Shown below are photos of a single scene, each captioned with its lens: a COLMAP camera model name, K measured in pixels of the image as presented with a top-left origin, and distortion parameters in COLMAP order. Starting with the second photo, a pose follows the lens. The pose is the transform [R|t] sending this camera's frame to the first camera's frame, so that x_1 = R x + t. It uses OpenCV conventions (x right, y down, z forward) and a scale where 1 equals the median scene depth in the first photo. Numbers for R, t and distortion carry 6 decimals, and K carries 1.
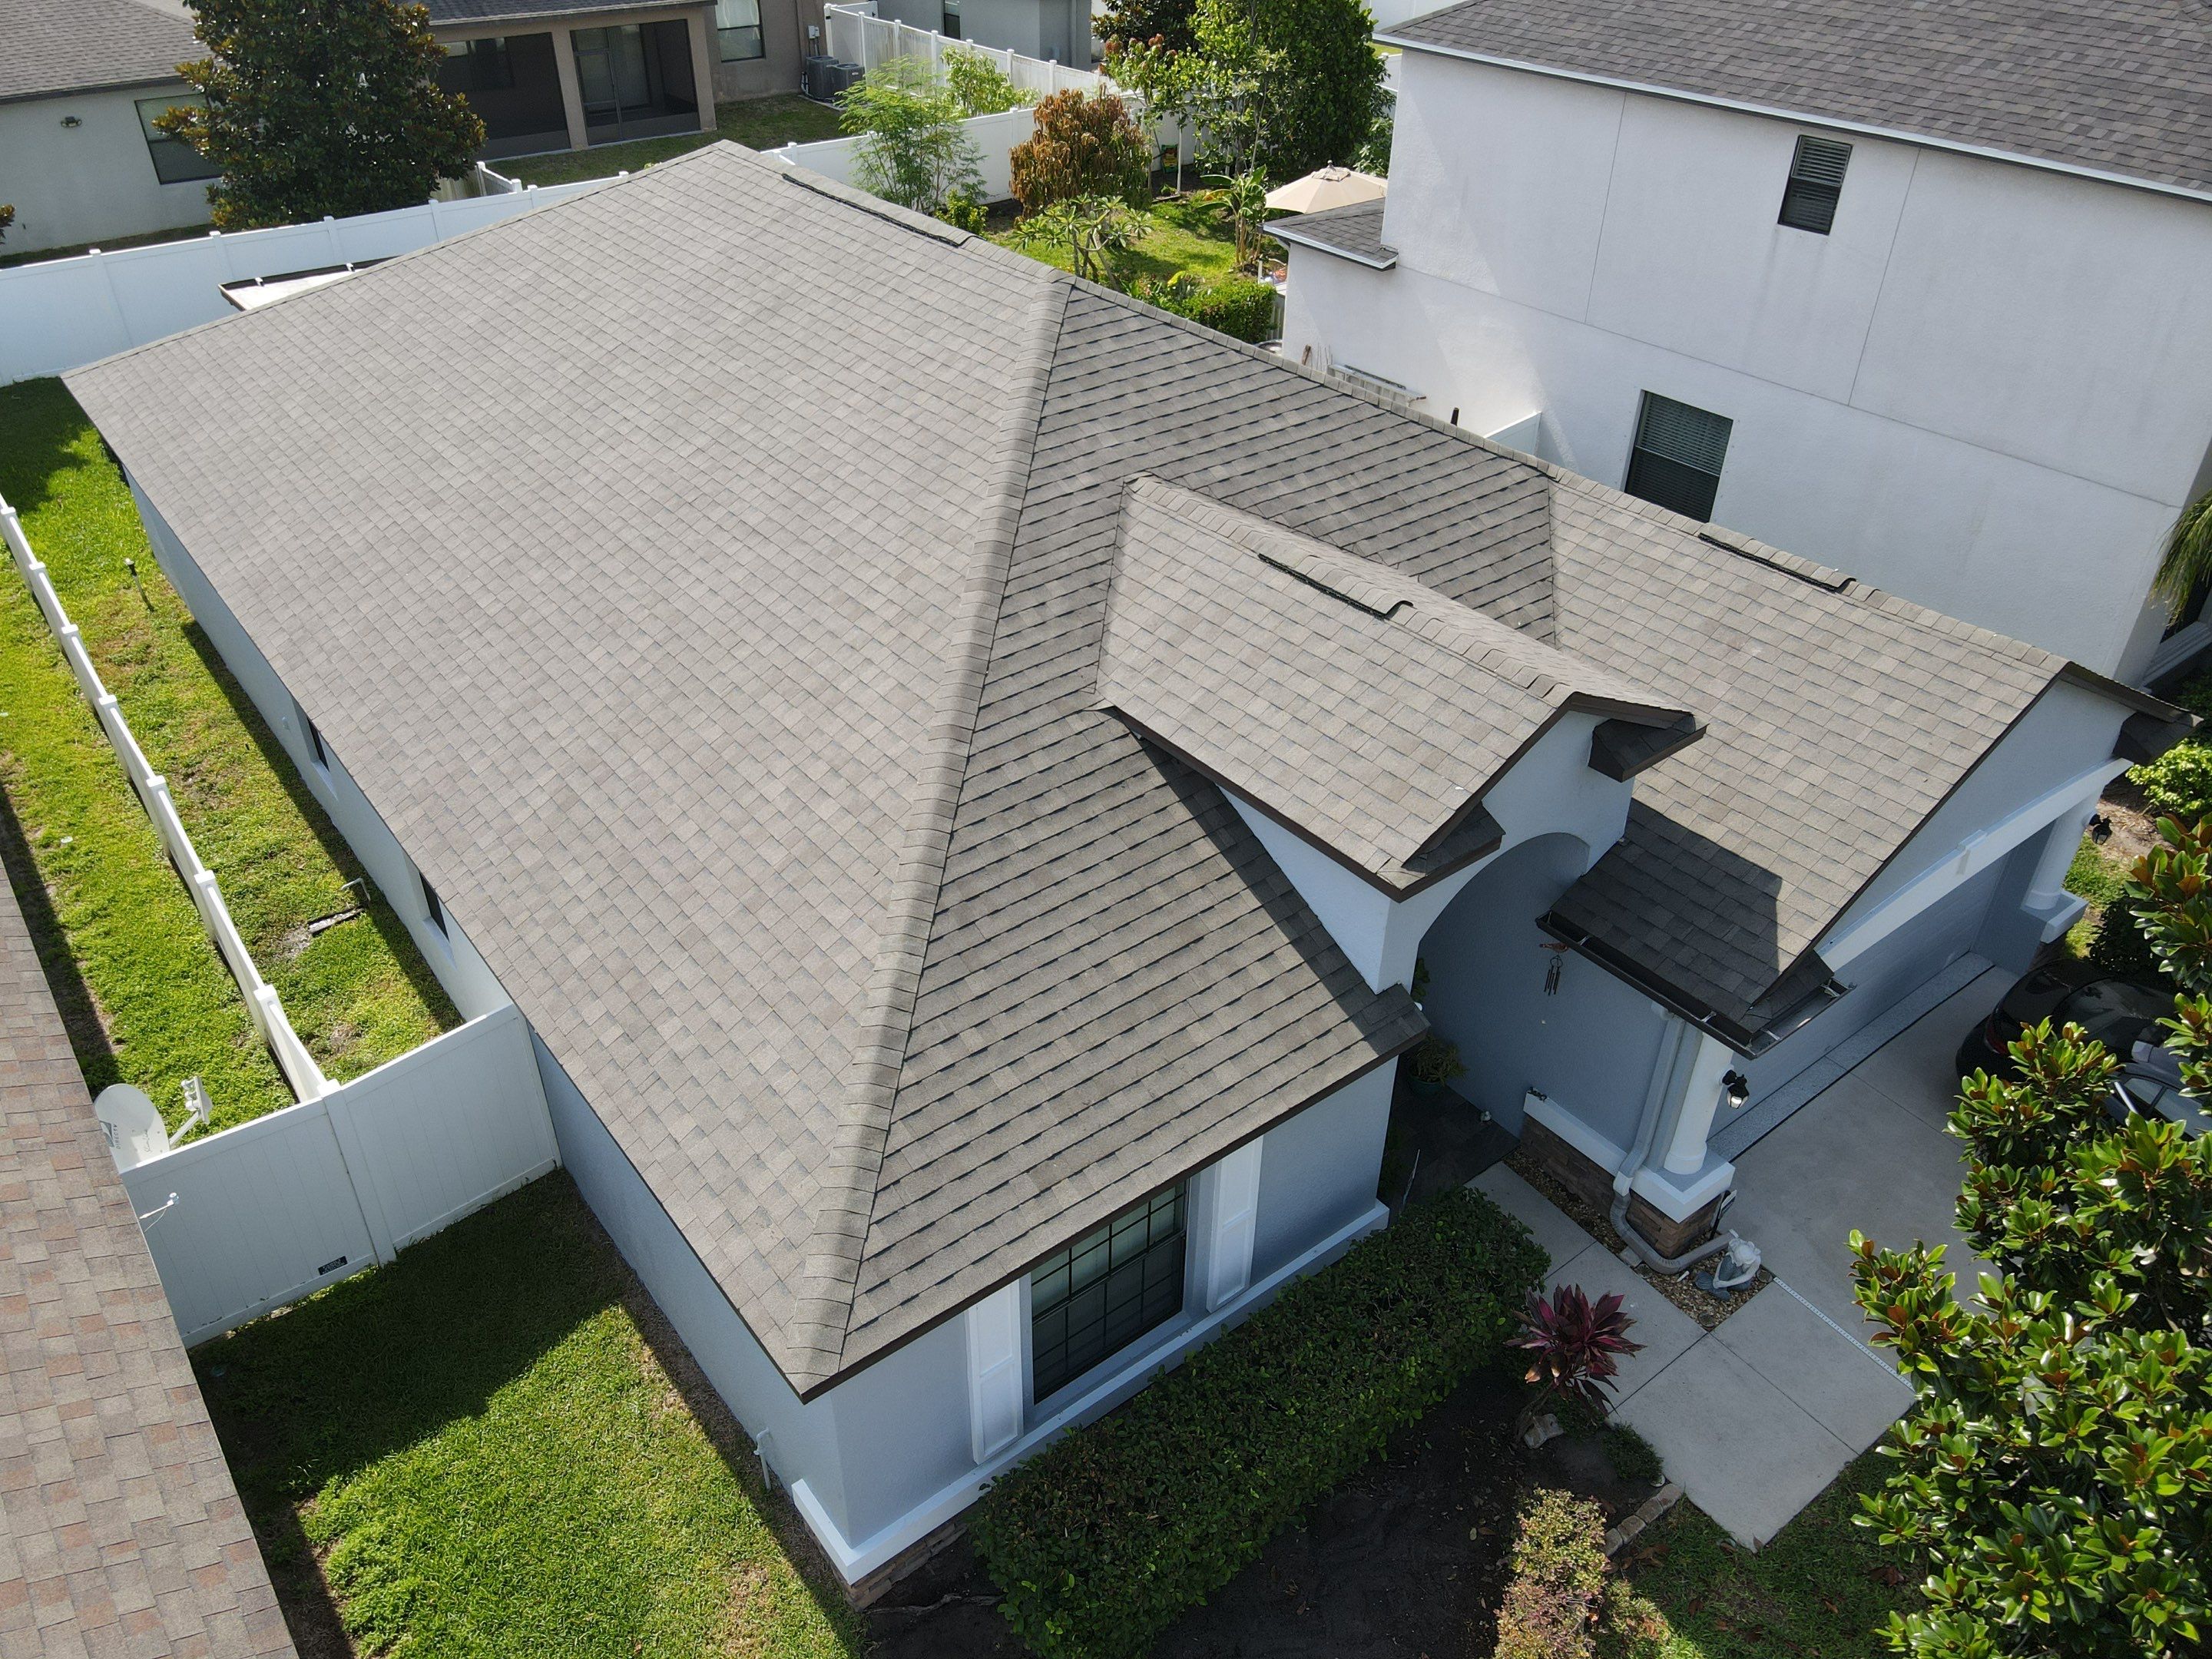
lens RADIAL K [[1626.3, 0, 1083.5], [0, 1626.3, 816.7], [0, 0, 1]] dist [-0.002387, 0.028445]
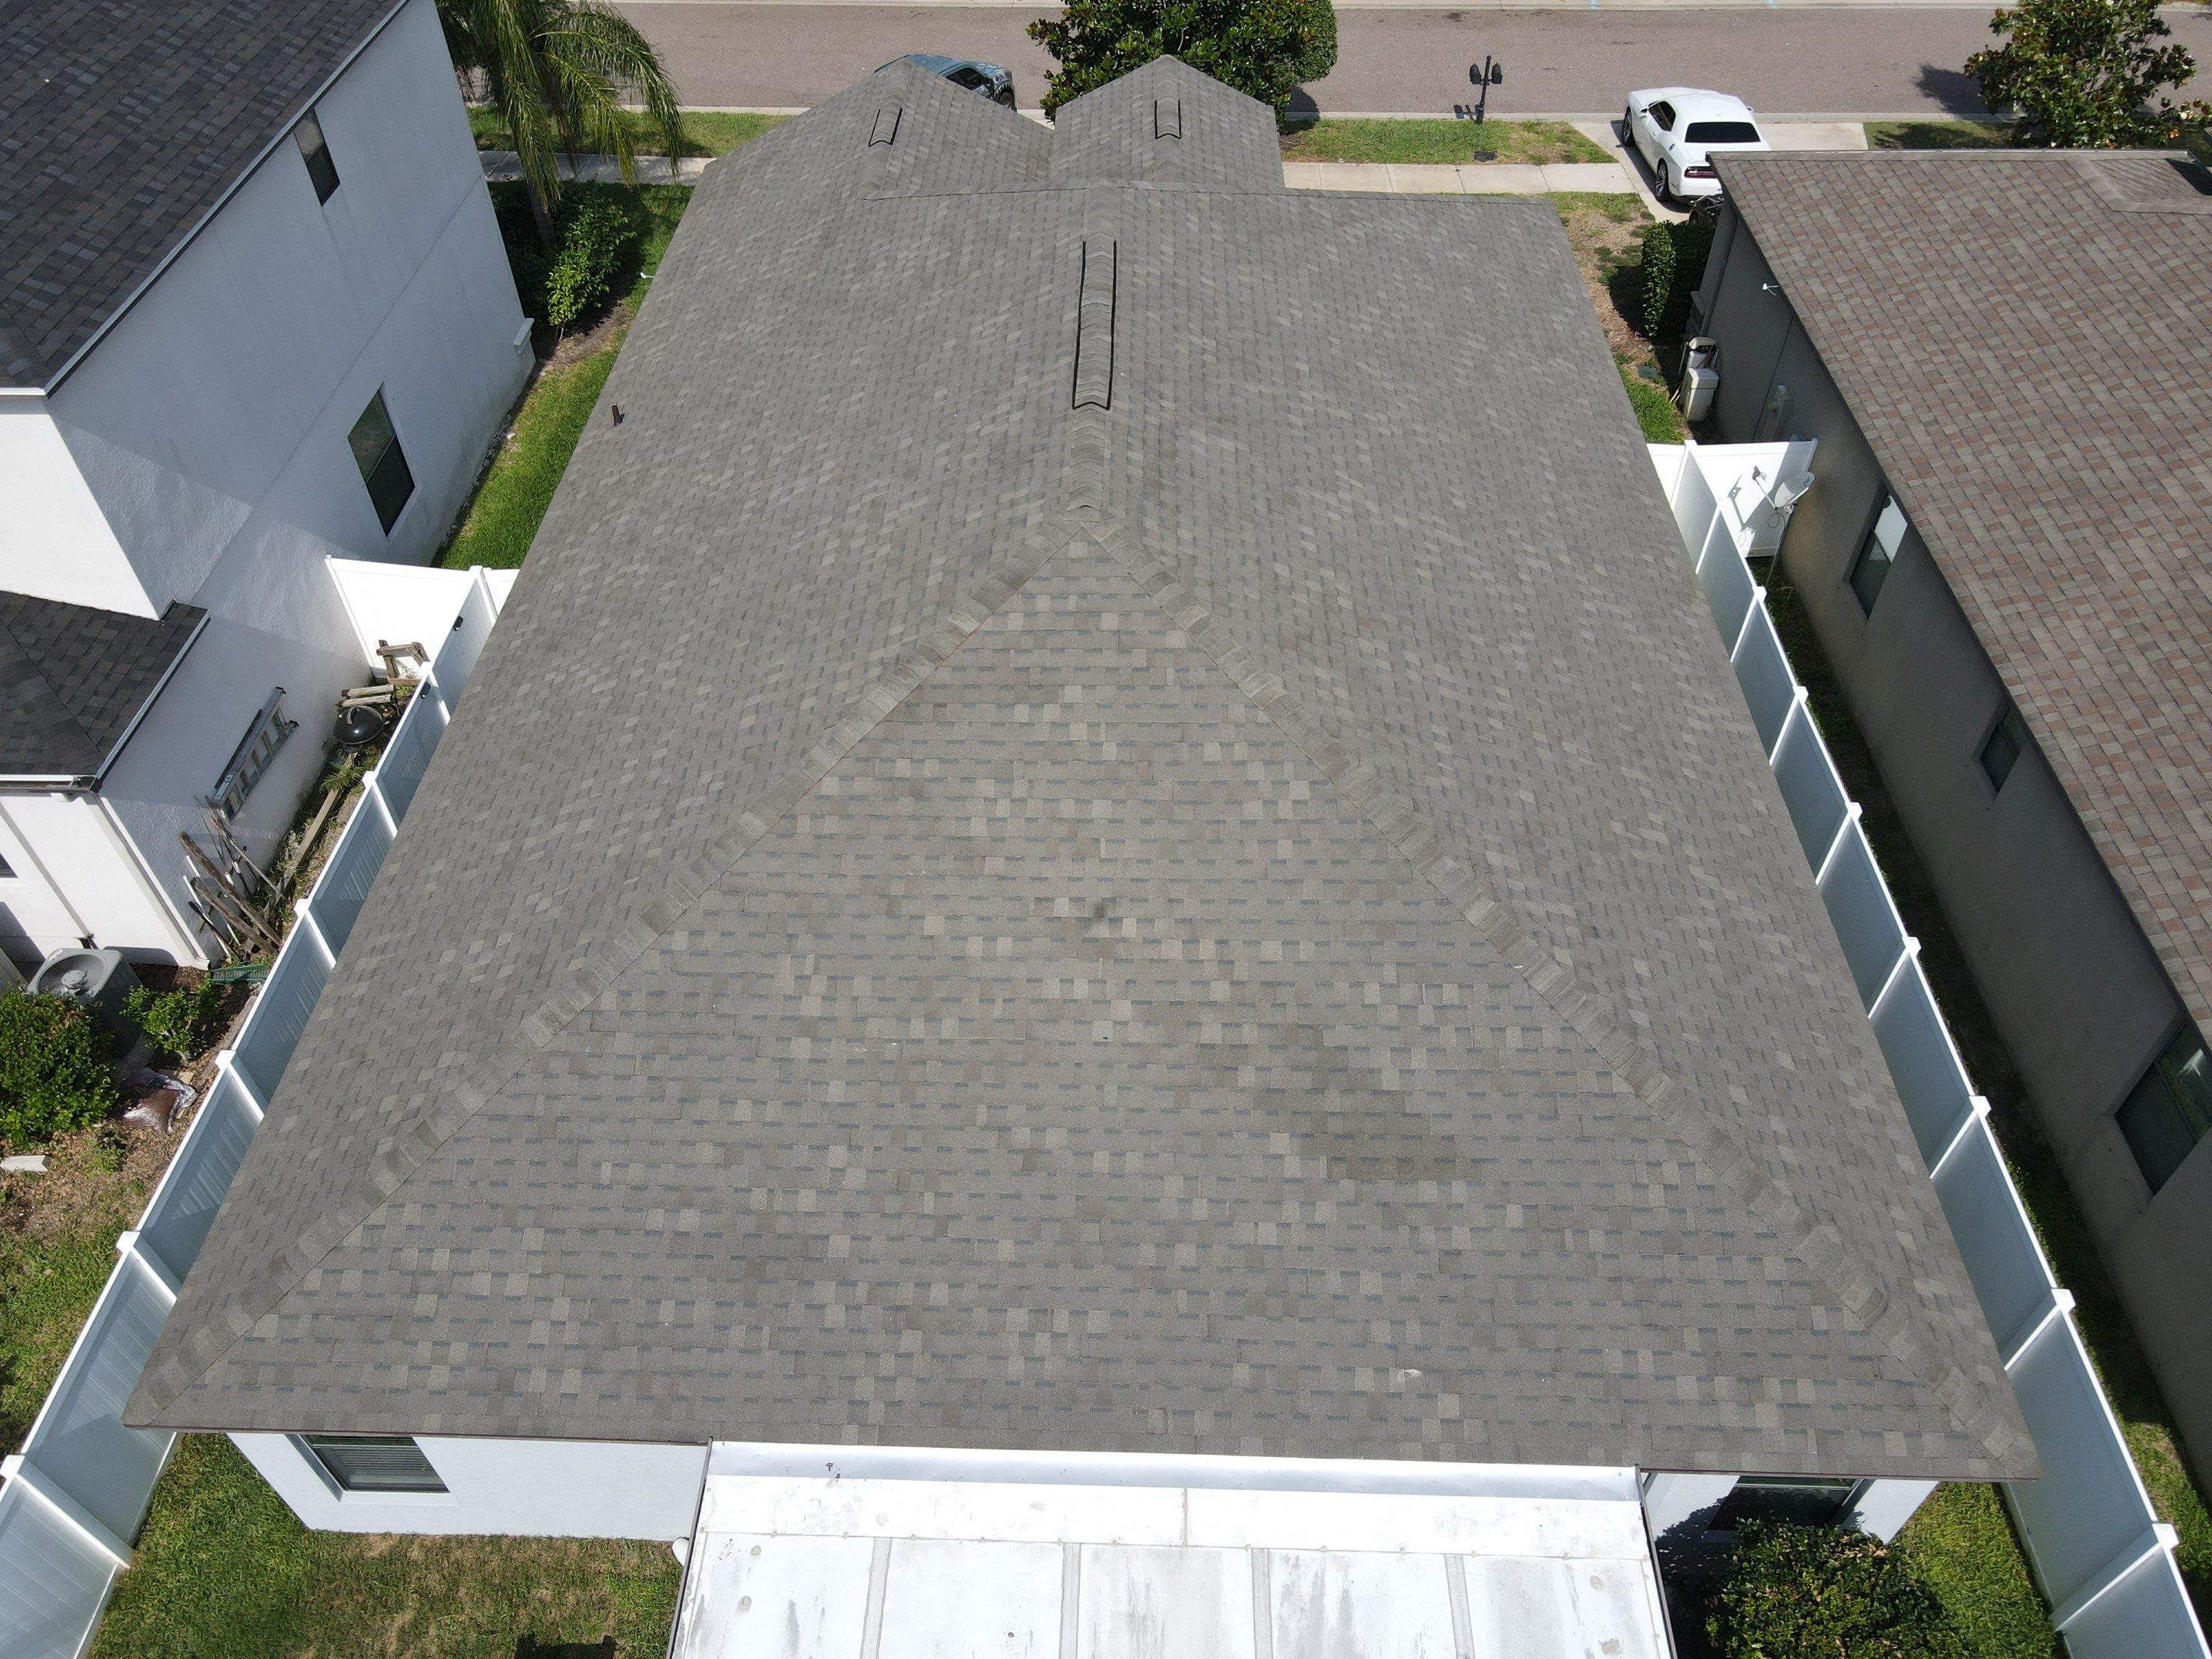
lens RADIAL K [[1630.8, 0, 1070.2], [0, 1630.8, 807.2], [0, 0, 1]] dist [0.000770, 0.002727]
pose [[-0.769051, -0.439786, 0.463841, -0.892891], [0.378266, 0.271818, 0.884890, -1.494462], [-0.515243, 0.855981, -0.042686, 1.668746]]
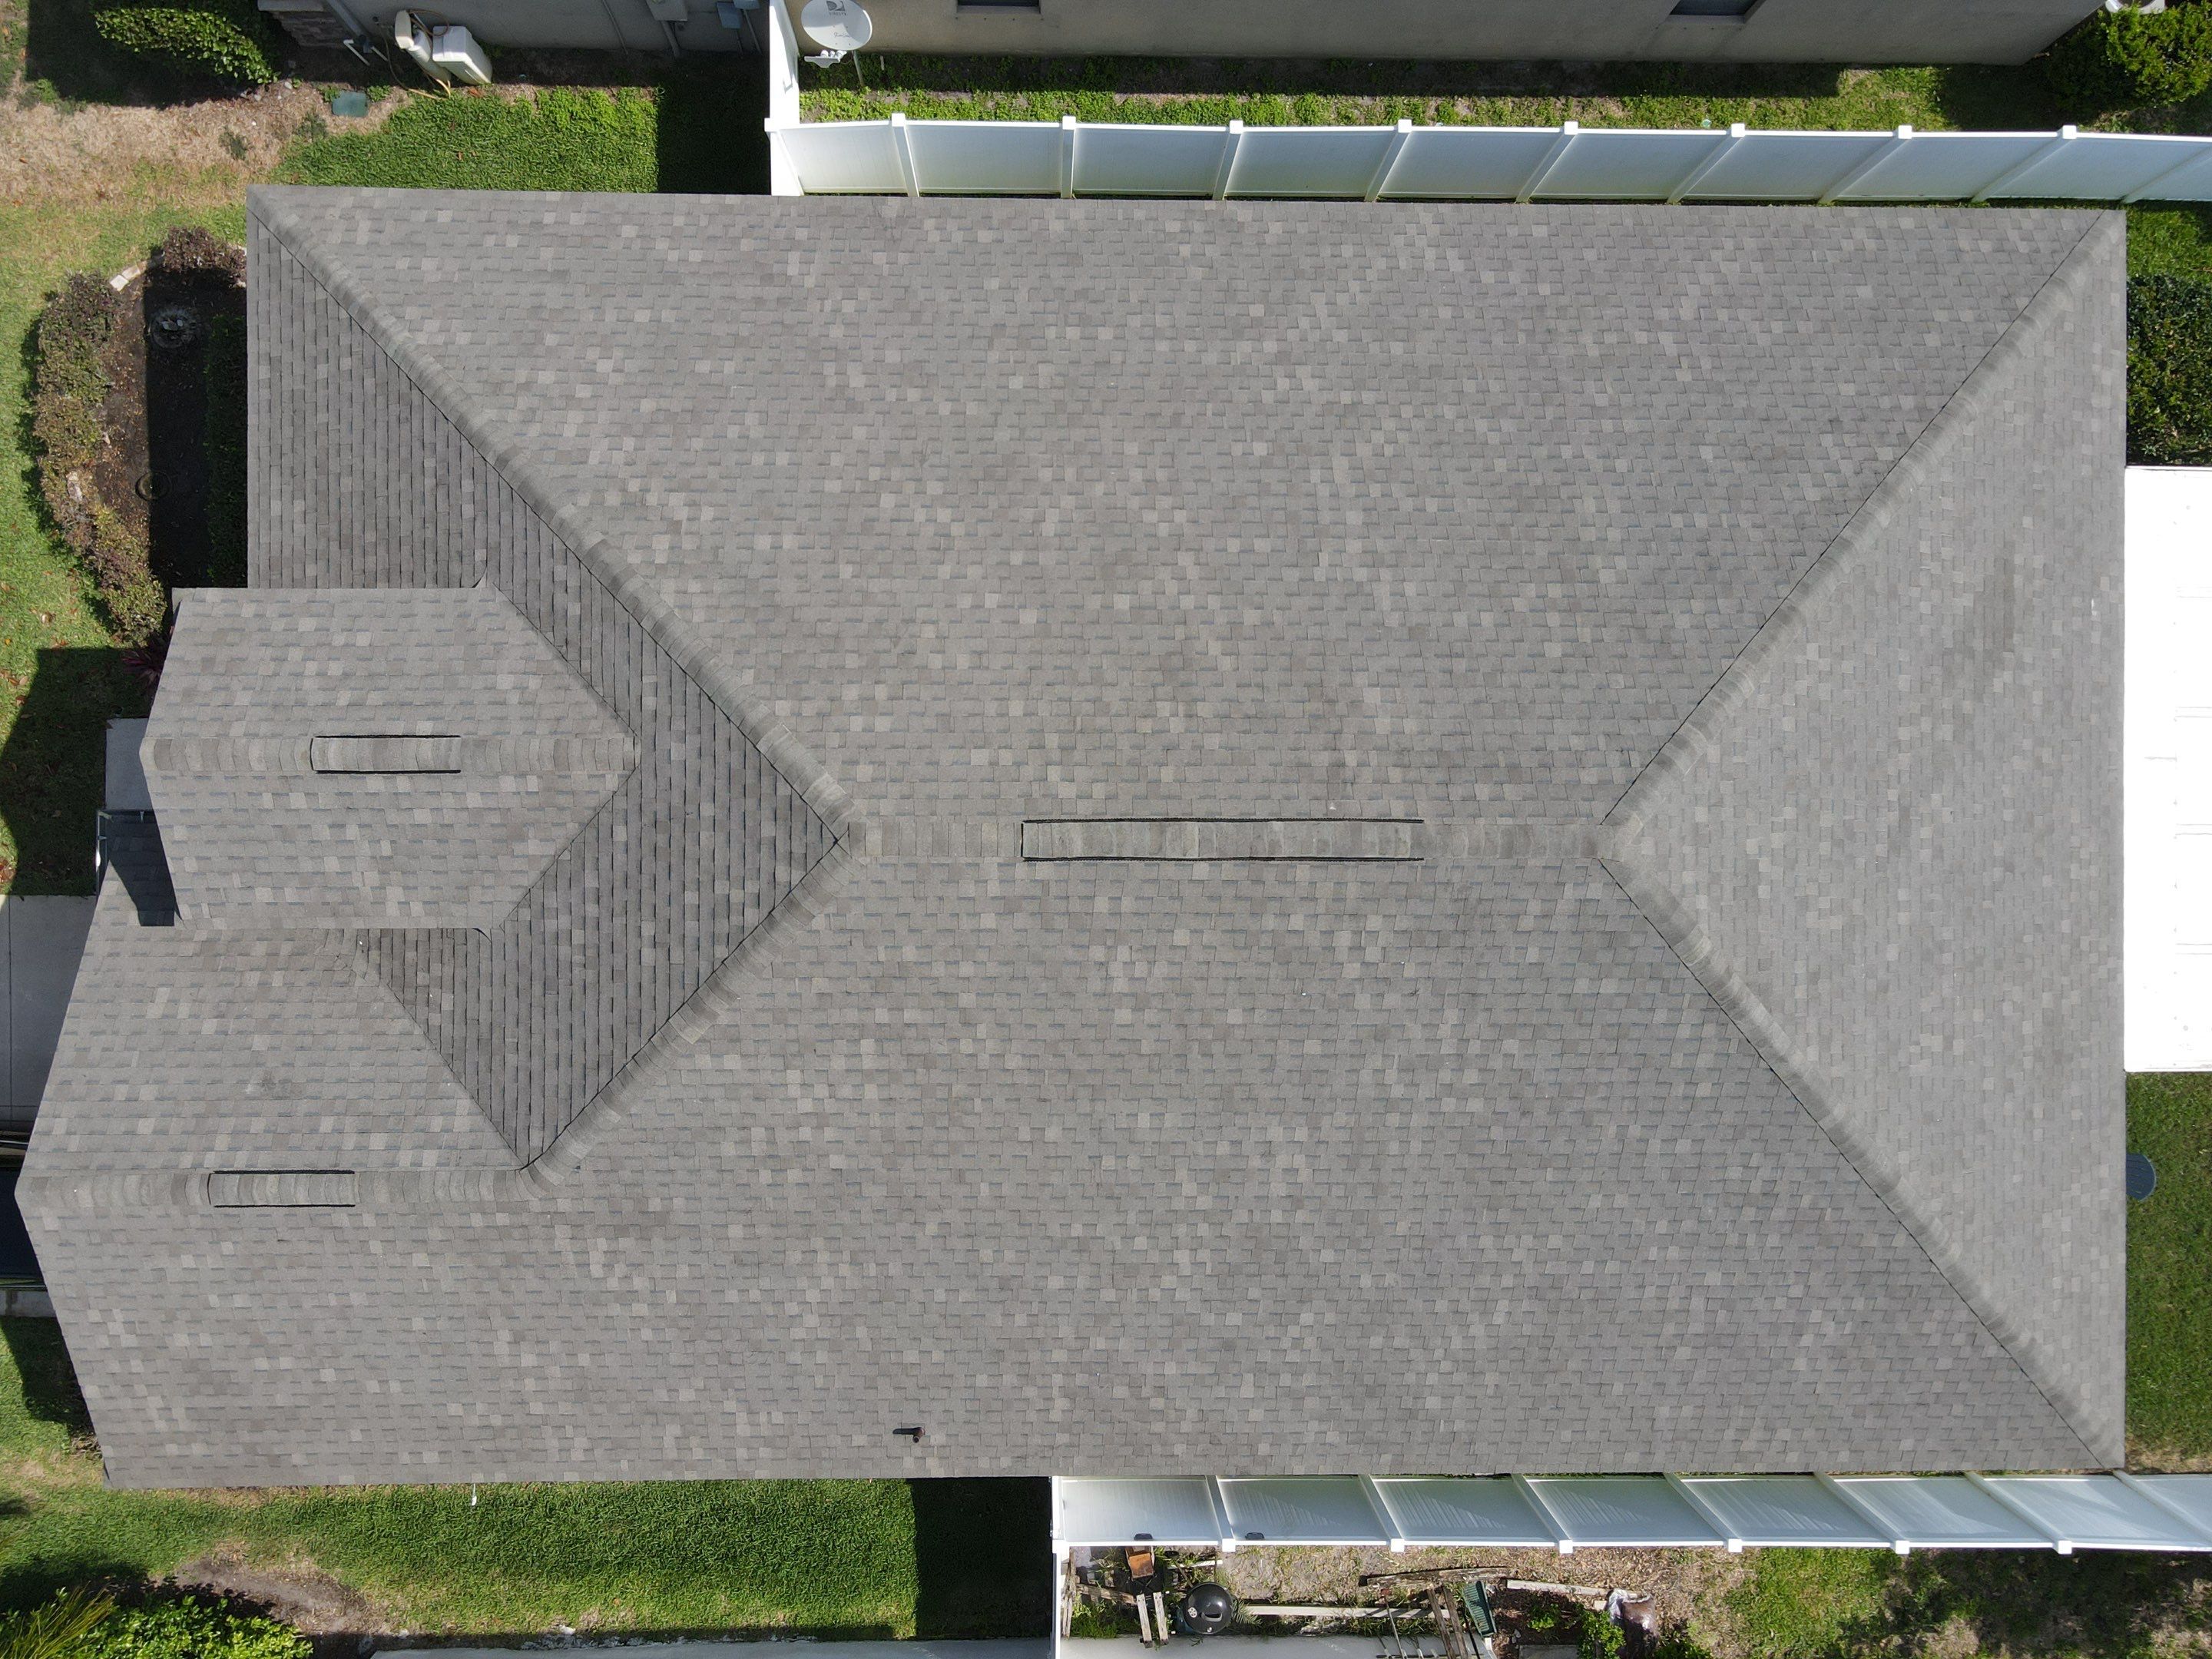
lens RADIAL K [[1626.3, 0, 1074.5], [0, 1626.3, 820.2], [0, 0, 1]] dist [-0.002387, 0.028445]
pose [[-0.609511, 0.792514, -0.020440, -0.091557], [-0.473253, -0.343046, 0.811388, -1.302907], [0.636025, 0.504223, 0.584150, 0.586934]]
